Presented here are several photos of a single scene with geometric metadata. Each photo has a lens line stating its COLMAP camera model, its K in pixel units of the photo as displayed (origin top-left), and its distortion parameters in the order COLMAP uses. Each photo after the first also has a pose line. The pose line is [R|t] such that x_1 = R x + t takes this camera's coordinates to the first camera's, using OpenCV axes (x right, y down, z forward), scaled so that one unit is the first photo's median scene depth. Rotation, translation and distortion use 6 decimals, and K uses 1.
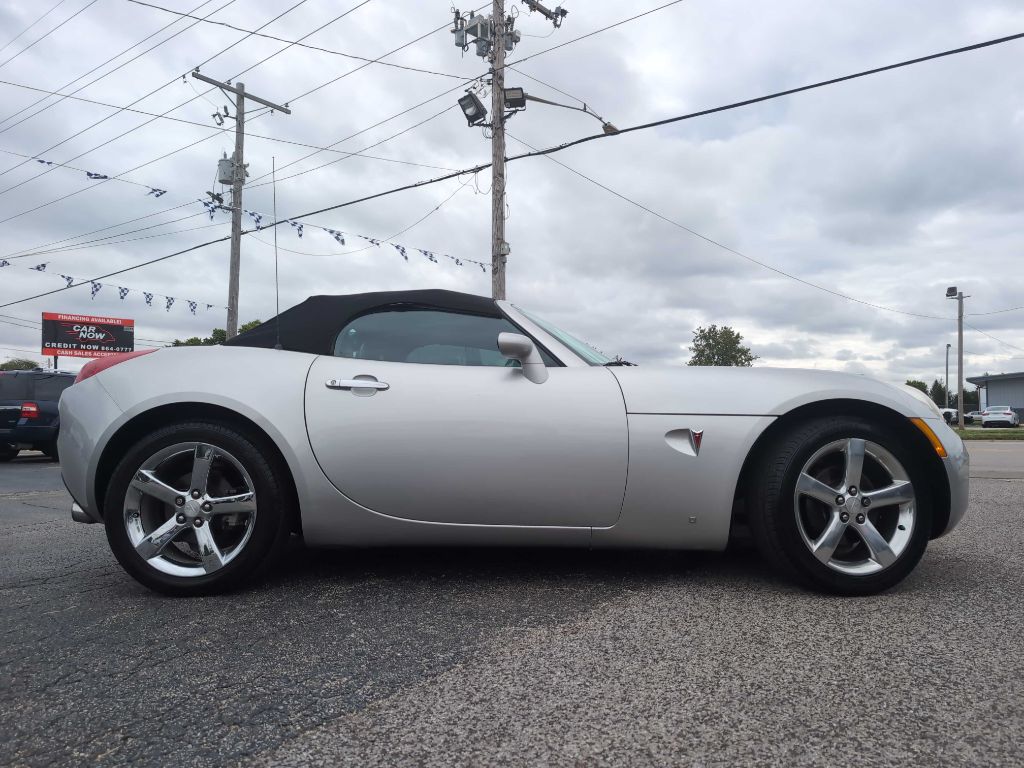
lens RADIAL K [[744.7, 0, 512.0], [0, 744.7, 367.7], [0, 0, 1]] dist [0.014271, -0.006352]
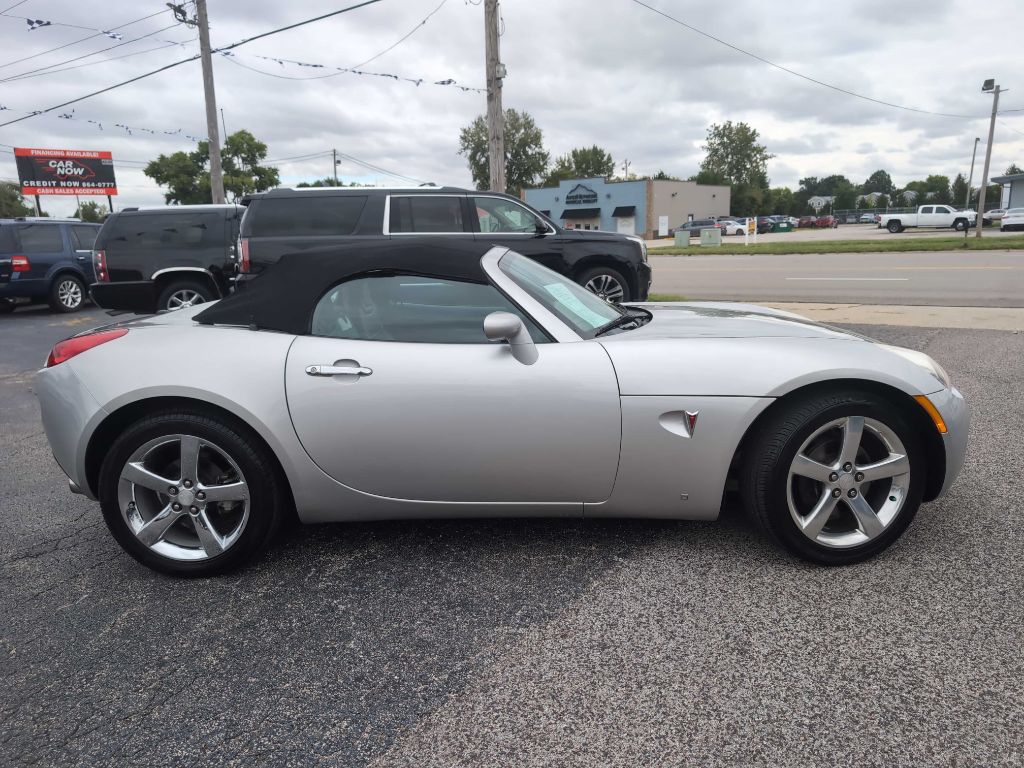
lens RADIAL K [[751.7, 0, 512.4], [0, 751.7, 377.4], [0, 0, 1]] dist [0.008034, -0.006144]
pose [[0.999588, -0.026368, -0.011301, 0.026441], [0.028434, 0.962880, 0.268429, -0.224693], [0.003804, -0.268639, 0.963233, 0.068050]]
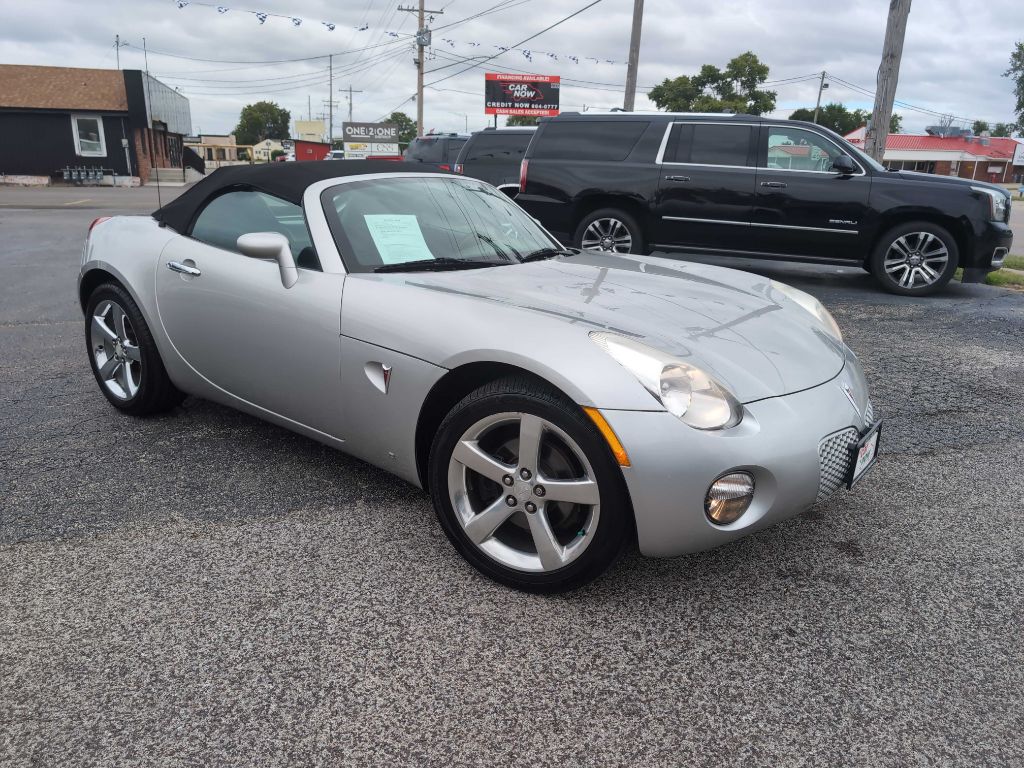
lens RADIAL K [[751.7, 0, 512.4], [0, 751.7, 377.4], [0, 0, 1]] dist [0.008034, -0.006144]
pose [[0.800725, 0.191496, -0.567599, 0.862426], [0.016630, 0.940055, 0.340616, -0.201831], [0.598801, -0.282179, 0.749542, 0.408617]]
